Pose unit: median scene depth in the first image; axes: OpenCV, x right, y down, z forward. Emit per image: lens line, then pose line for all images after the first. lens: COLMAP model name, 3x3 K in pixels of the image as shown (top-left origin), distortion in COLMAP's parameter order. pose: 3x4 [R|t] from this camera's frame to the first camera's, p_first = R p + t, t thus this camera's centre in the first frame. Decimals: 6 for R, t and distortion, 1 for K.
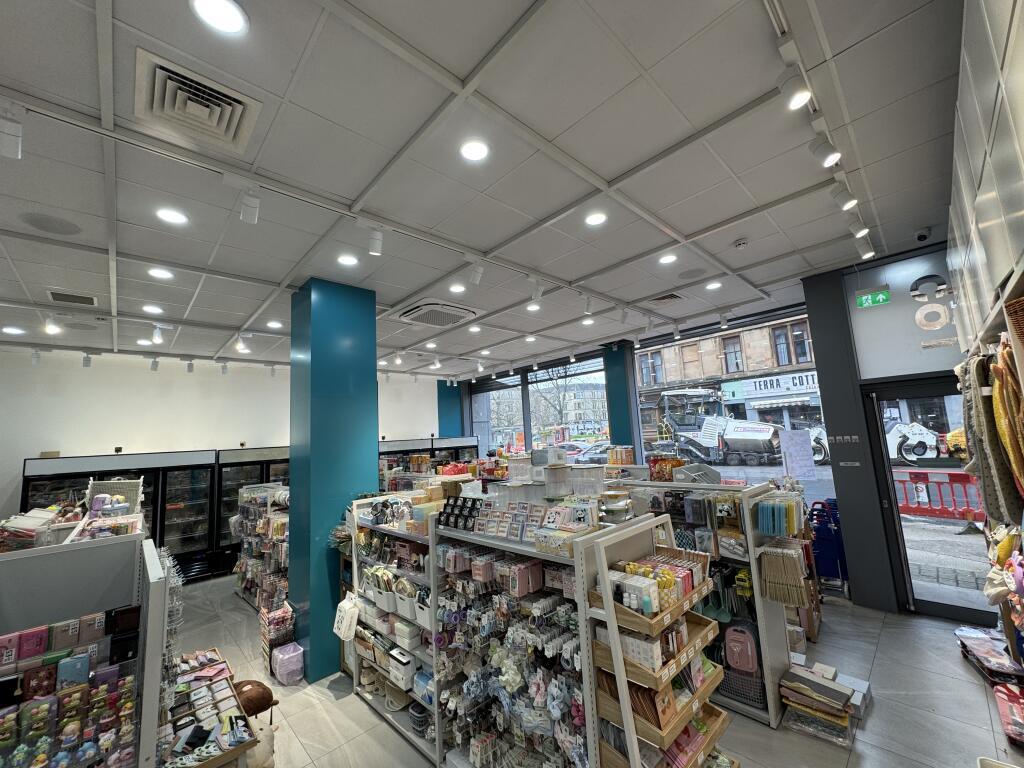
lens RADIAL K [[406.8, 0, 512.6], [0, 406.8, 384.0], [0, 0, 1]] dist [-0.004275, 0.000424]
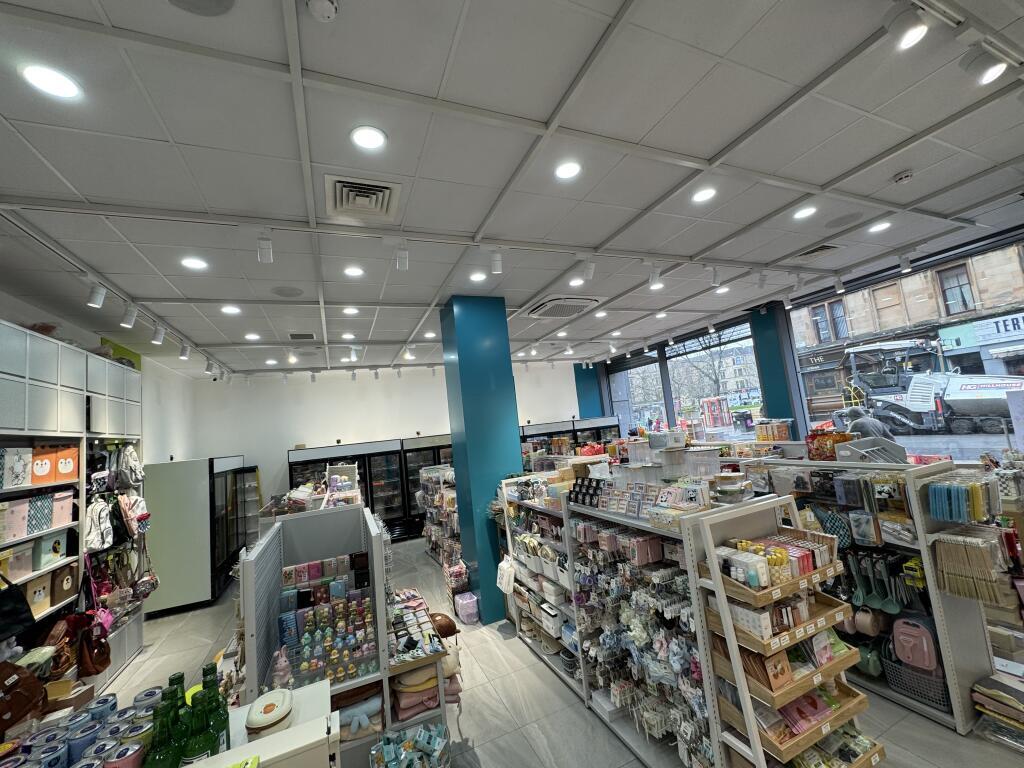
lens RADIAL K [[406.8, 0, 511.9], [0, 406.8, 384.4], [0, 0, 1]] dist [-0.004275, 0.000424]
pose [[0.935399, -0.078825, -0.344697, 0.074352], [0.097043, 0.994633, 0.035891, -0.035199], [0.340018, -0.067022, 0.938028, -0.098090]]
